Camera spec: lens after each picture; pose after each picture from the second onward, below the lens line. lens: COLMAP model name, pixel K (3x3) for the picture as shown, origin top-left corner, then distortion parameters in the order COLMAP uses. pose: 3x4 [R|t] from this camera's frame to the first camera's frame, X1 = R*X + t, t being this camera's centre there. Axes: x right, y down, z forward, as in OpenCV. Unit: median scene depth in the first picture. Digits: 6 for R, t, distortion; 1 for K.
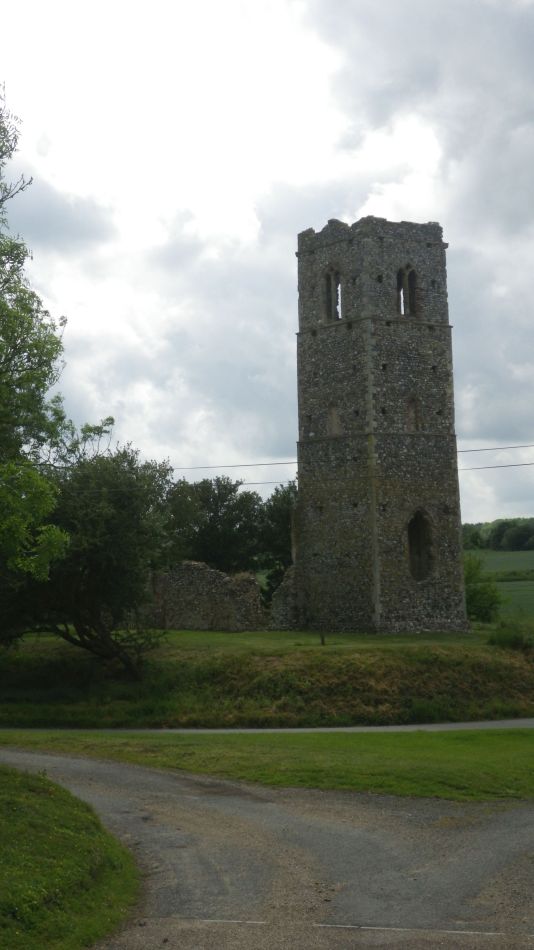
lens RADIAL K [[1335.1, 0, 267.0], [0, 1335.1, 475.0], [0, 0, 1]] dist [0.019672, -0.005797]
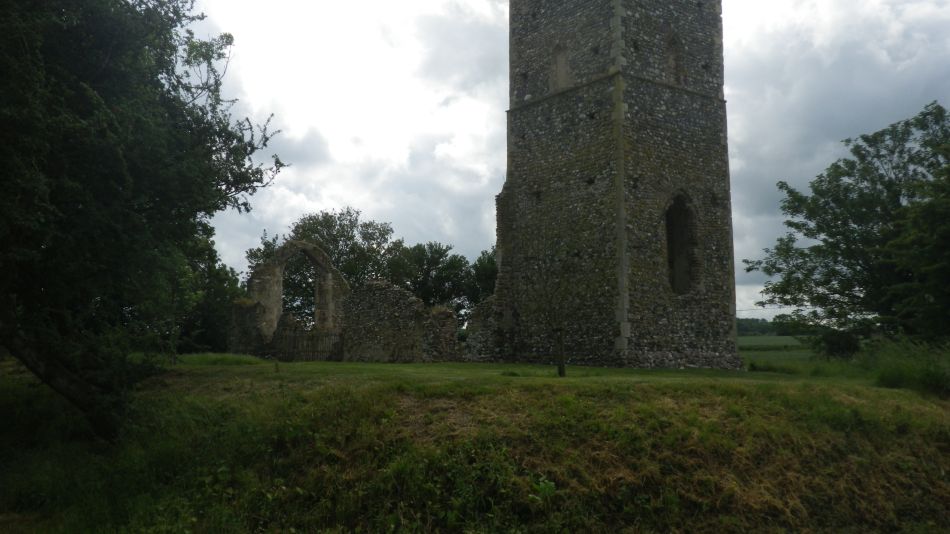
lens RADIAL K [[840.4, 0, 475.0], [0, 840.4, 267.0], [0, 0, 1]] dist [0.006198, 0.006146]
pose [[0.999601, 0.028149, -0.002276, 0.008610], [-0.028187, 0.999420, -0.019099, 0.076678], [0.001737, 0.019155, 0.999815, 0.566928]]
